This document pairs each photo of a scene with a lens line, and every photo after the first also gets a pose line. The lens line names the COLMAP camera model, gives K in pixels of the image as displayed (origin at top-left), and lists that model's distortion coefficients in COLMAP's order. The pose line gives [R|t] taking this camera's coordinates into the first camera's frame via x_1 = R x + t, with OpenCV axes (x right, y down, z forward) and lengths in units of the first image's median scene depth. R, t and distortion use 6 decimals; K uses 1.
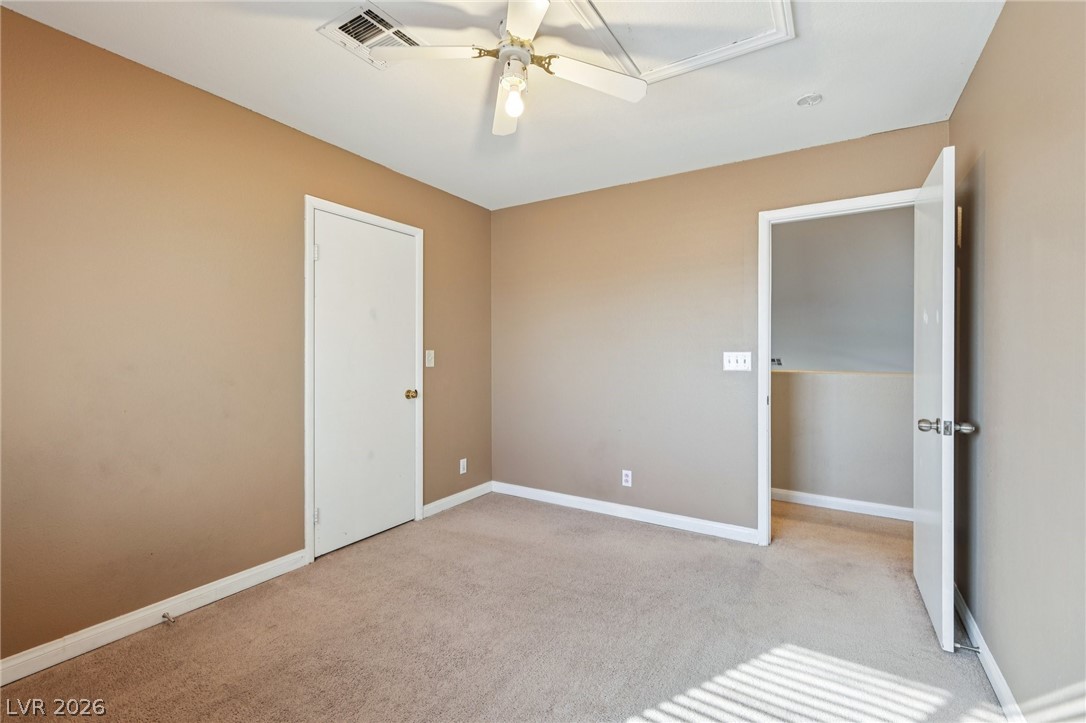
lens RADIAL K [[472.2, 0, 544.2], [0, 472.2, 351.0], [0, 0, 1]] dist [0.001145, 0.000245]
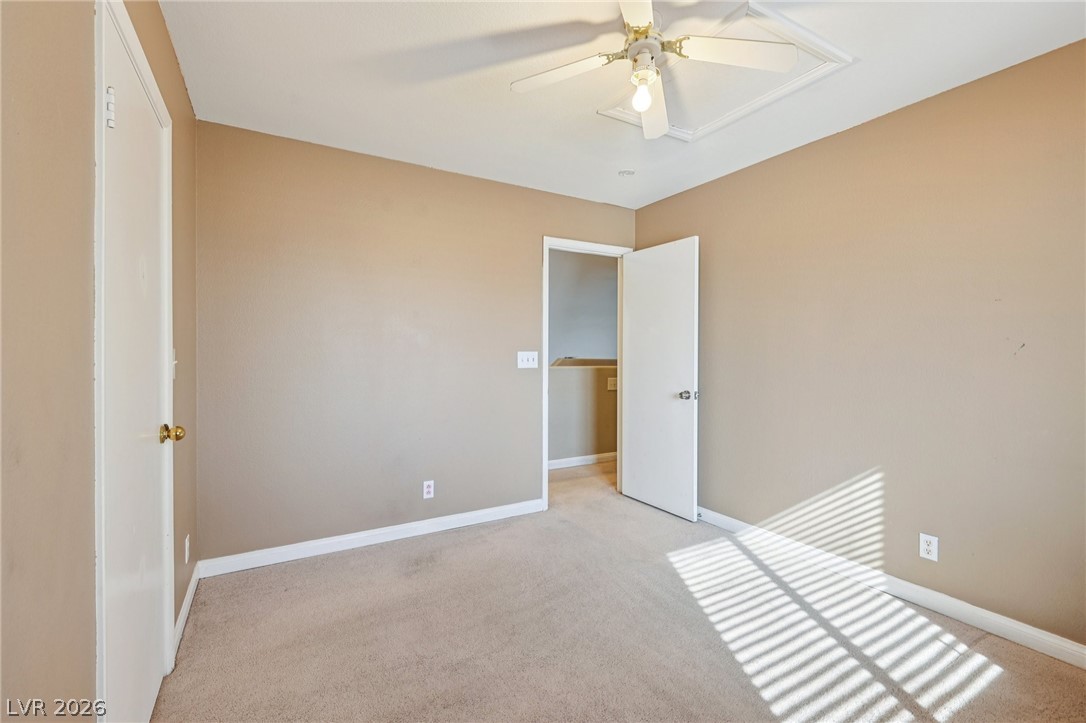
lens RADIAL K [[469.2, 0, 549.0], [0, 469.2, 354.6], [0, 0, 1]] dist [0.014374, 0.000149]
pose [[0.457371, -0.004445, 0.889265, -0.661054], [-0.005050, 0.999958, 0.007595, -0.000146], [-0.889262, -0.007964, 0.457329, 0.472865]]
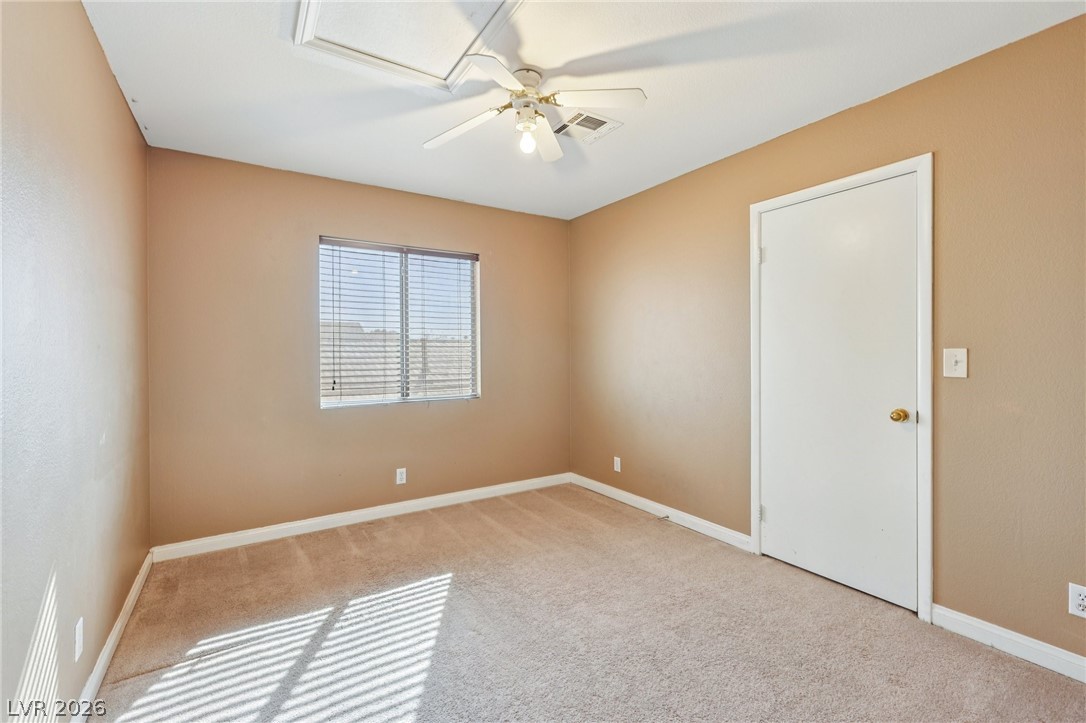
lens RADIAL K [[472.2, 0, 544.2], [0, 472.2, 351.0], [0, 0, 1]] dist [0.001145, 0.000245]
pose [[-0.422641, -0.004268, -0.906287, 0.638854], [0.007307, 0.999940, -0.008117, 0.003569], [0.906268, -0.010053, -0.422585, 0.996582]]
